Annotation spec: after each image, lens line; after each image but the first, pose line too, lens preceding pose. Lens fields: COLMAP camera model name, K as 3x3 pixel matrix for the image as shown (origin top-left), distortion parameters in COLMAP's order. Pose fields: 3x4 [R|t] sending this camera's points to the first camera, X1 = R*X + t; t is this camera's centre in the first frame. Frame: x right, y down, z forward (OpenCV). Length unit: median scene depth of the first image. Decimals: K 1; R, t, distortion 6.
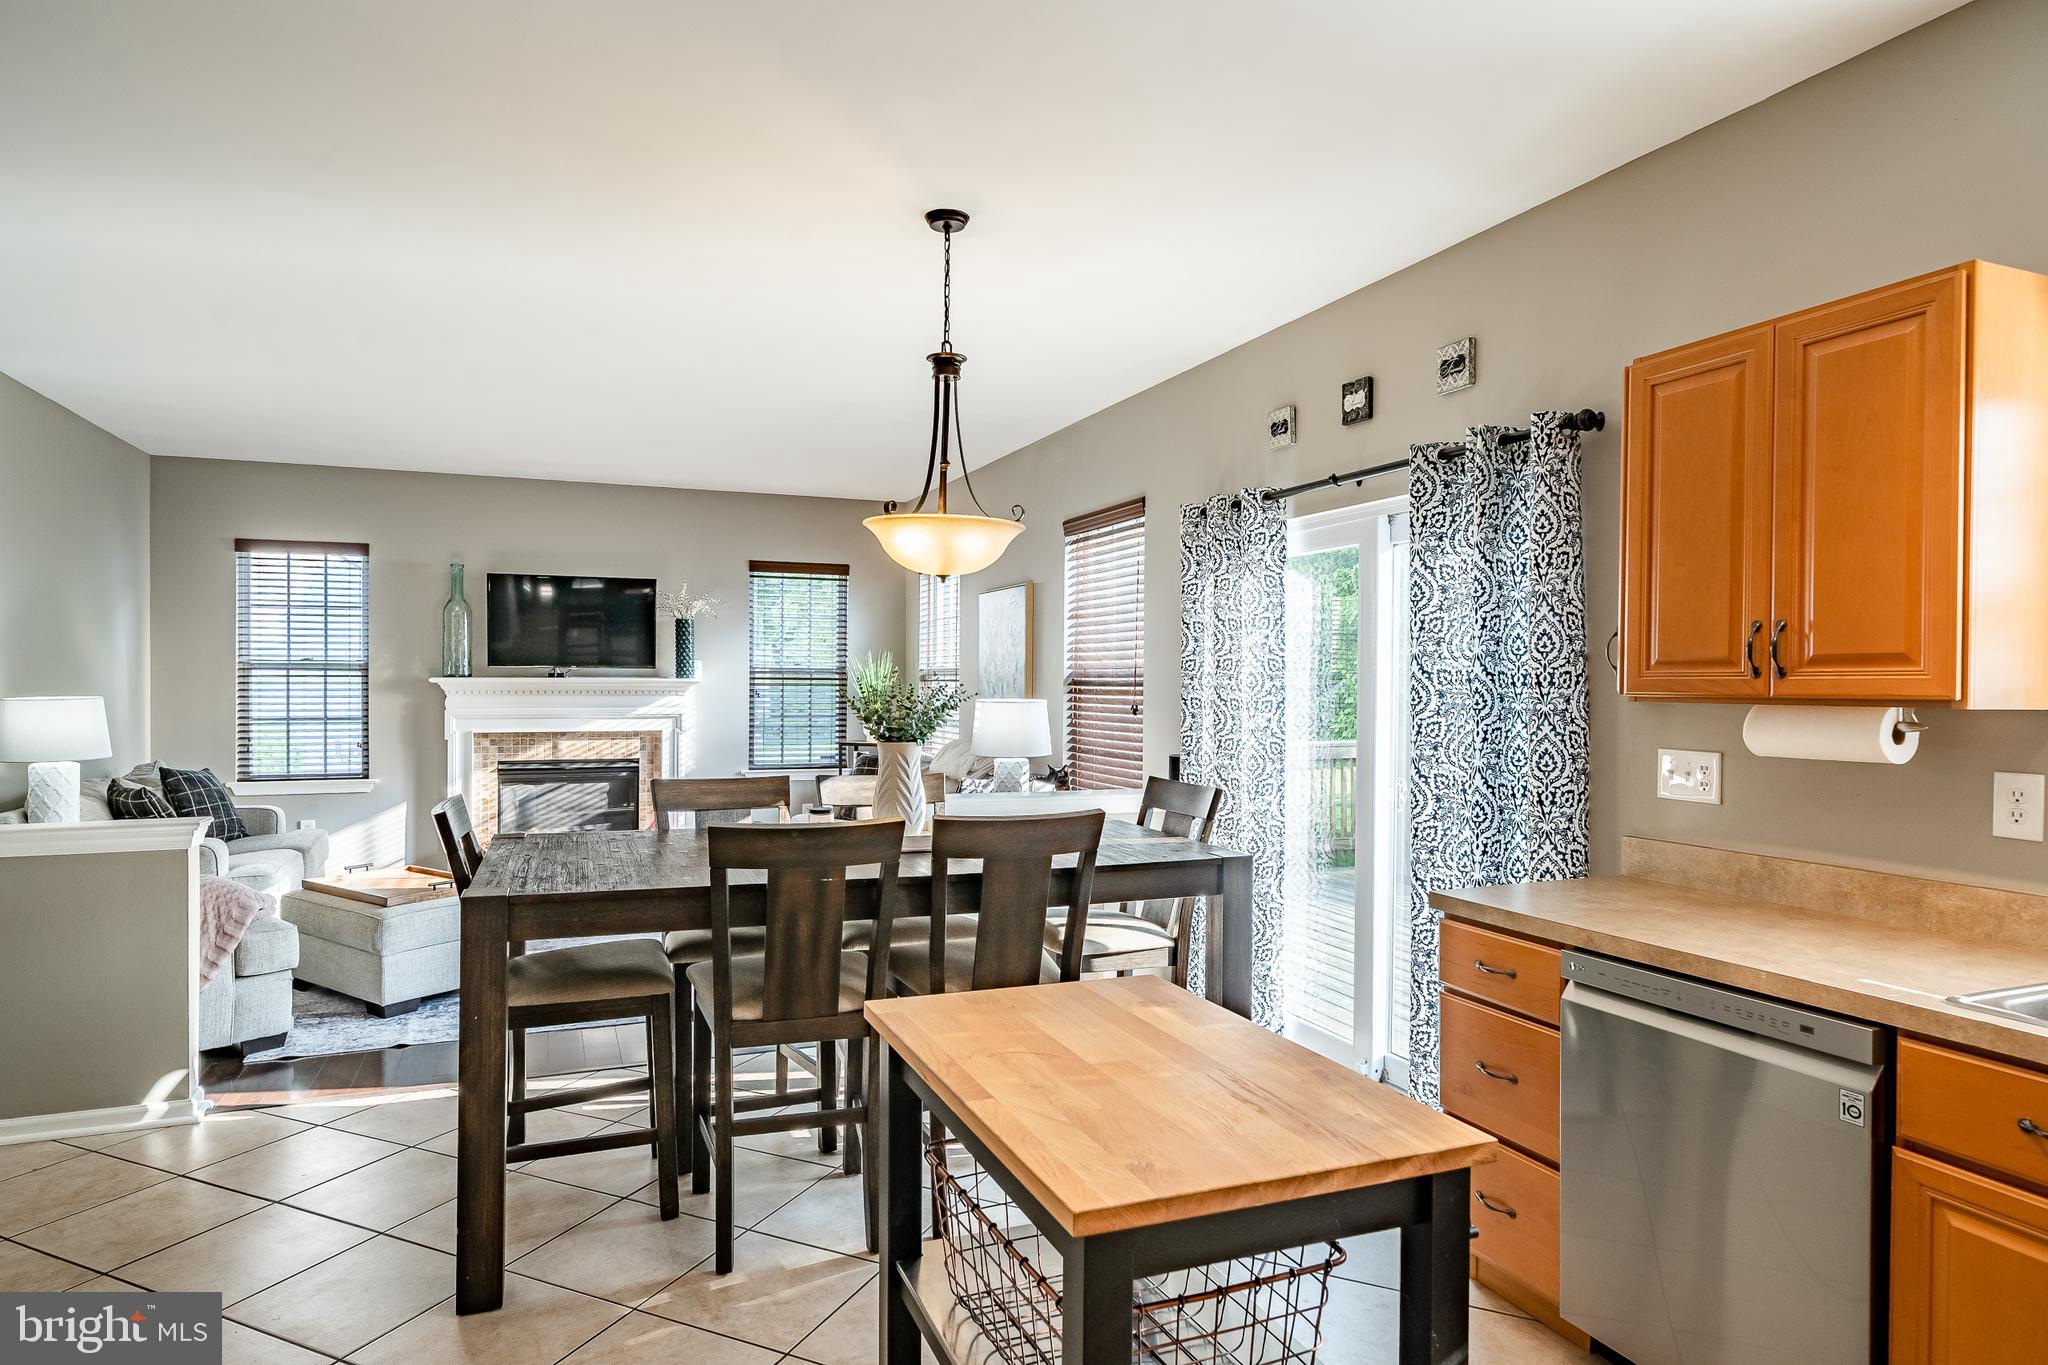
lens RADIAL K [[1131.2, 0, 1032.1], [0, 1131.2, 674.4], [0, 0, 1]] dist [-0.019200, -0.000627]
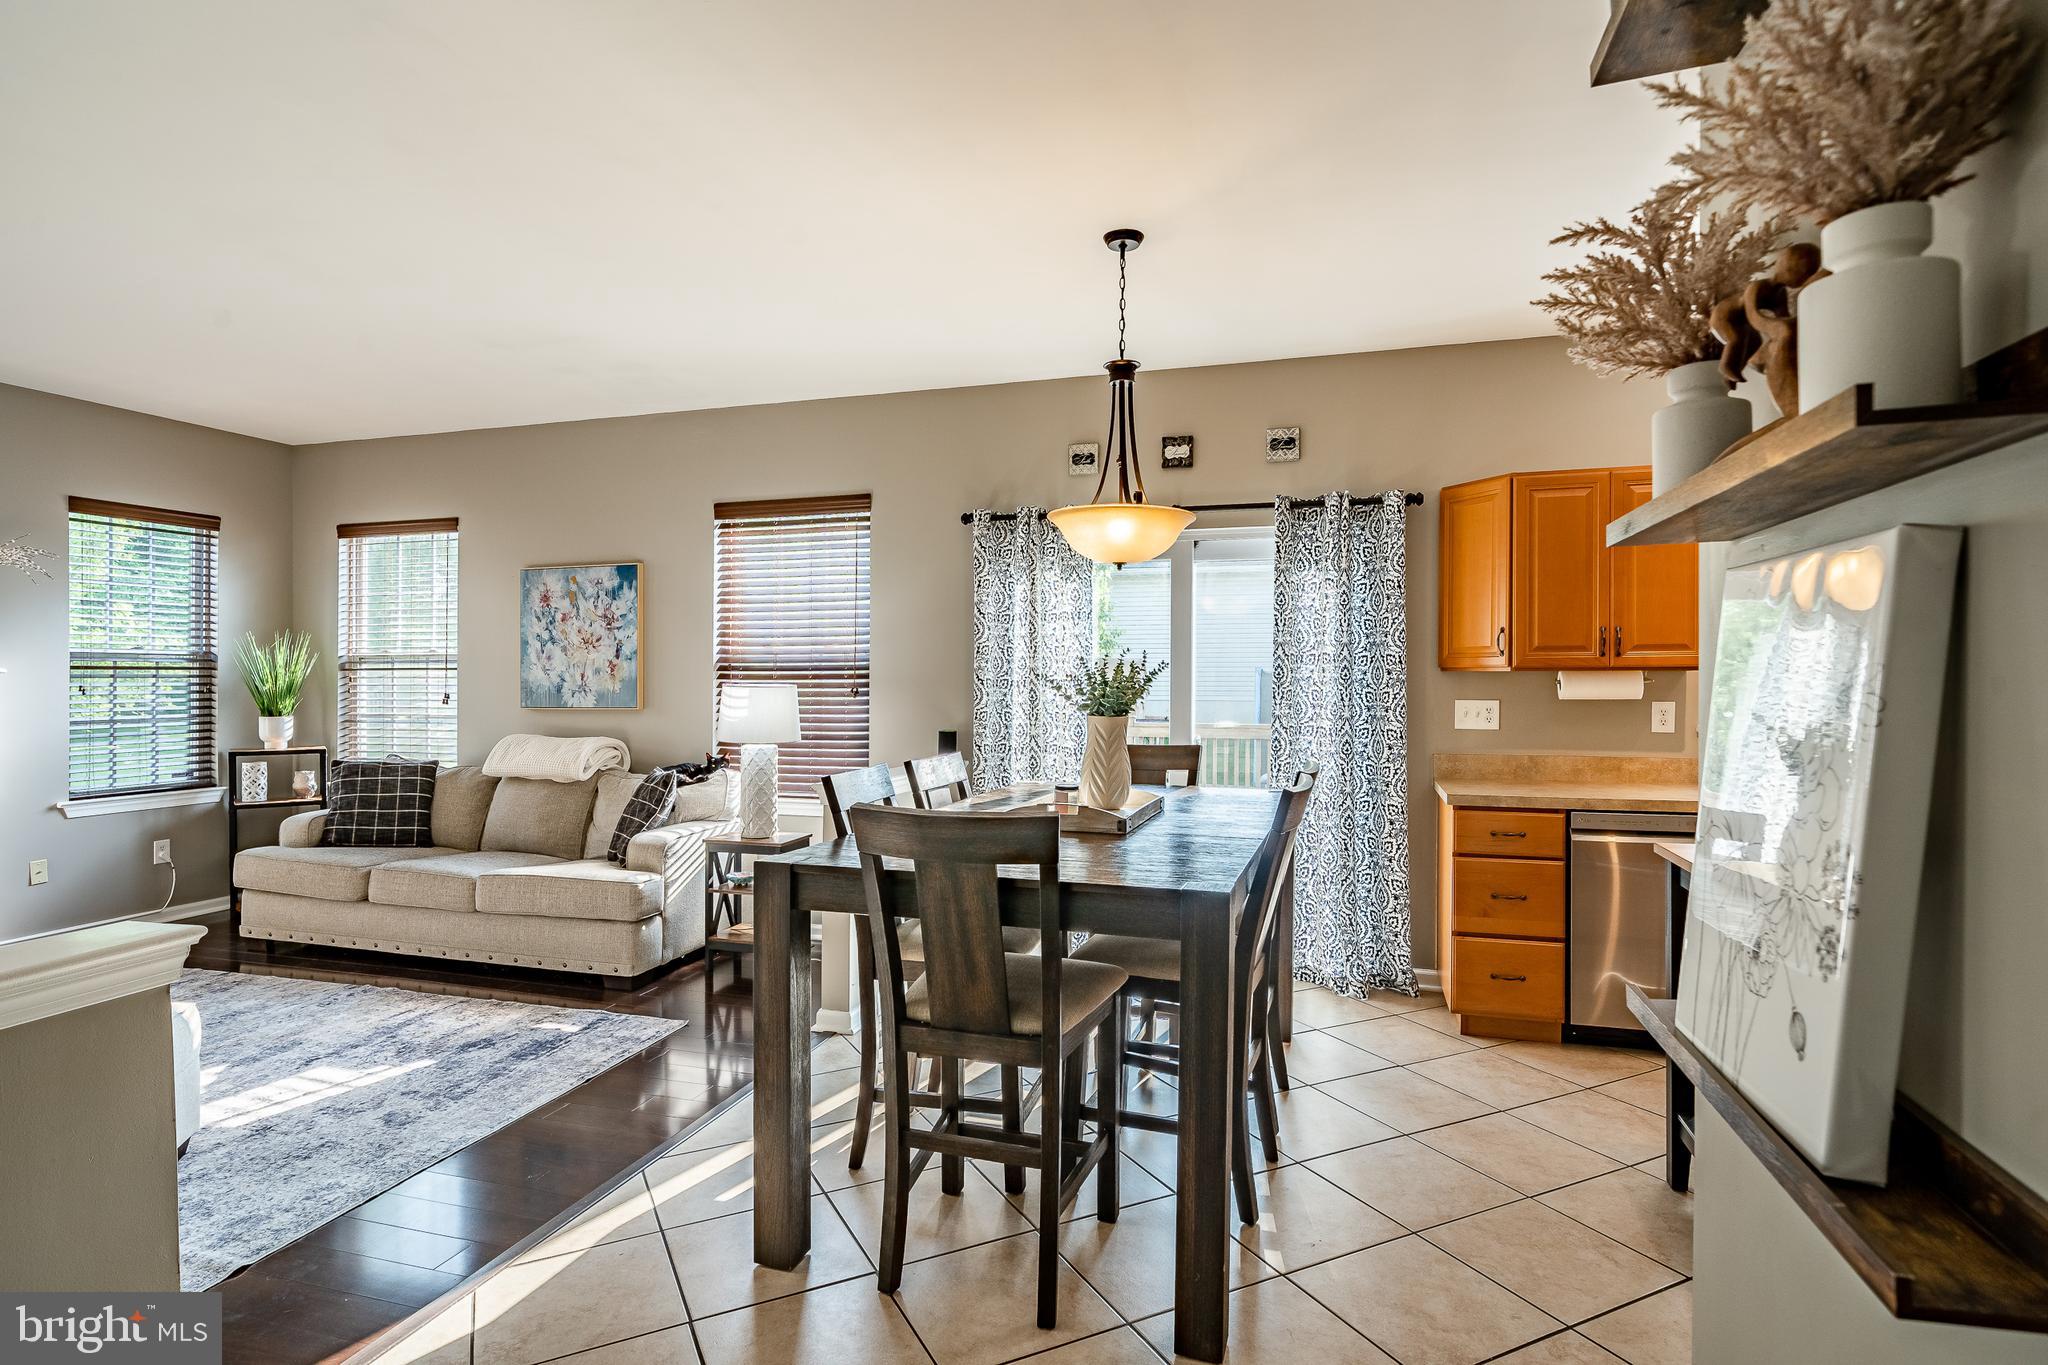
lens RADIAL K [[1046.5, 0, 1002.7], [0, 1046.5, 667.0], [0, 0, 1]] dist [0.001275, 0.001630]
pose [[0.659426, -0.002047, 0.751766, -0.404393], [0.002706, 0.999996, 0.000350, 0.005339], [-0.751764, 0.001803, 0.659430, 0.177835]]
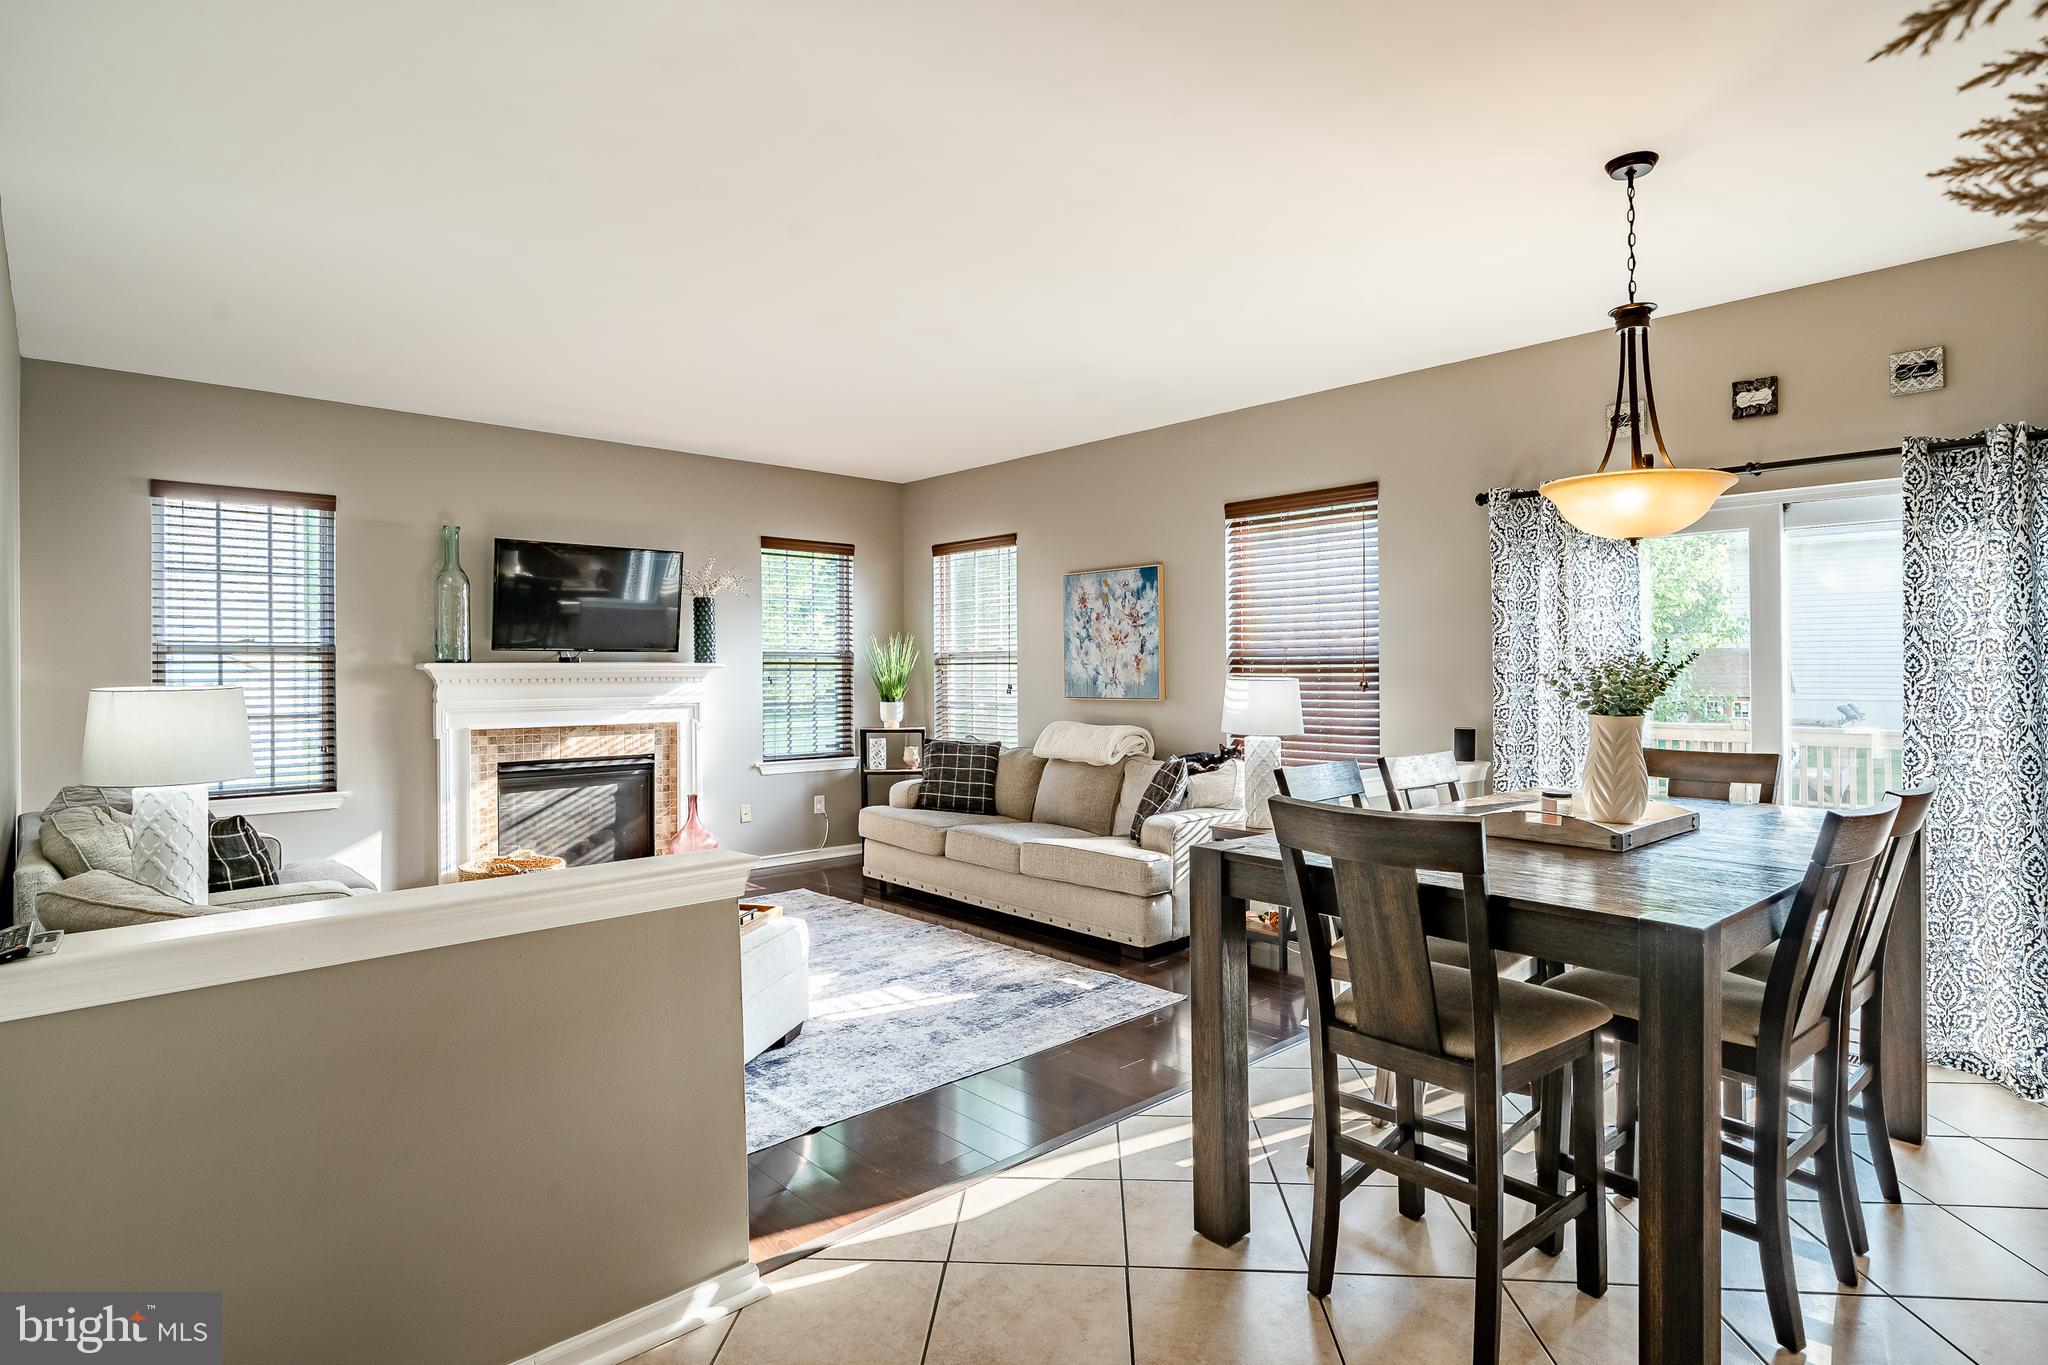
lens RADIAL K [[1035.8, 0, 1023.7], [0, 1035.8, 651.2], [0, 0, 1]] dist [0.001542, -0.000267]
pose [[0.944390, -0.002483, 0.328819, -0.373166], [0.006659, 0.999911, -0.011574, 0.005720], [-0.328761, 0.013120, 0.944322, 0.148059]]
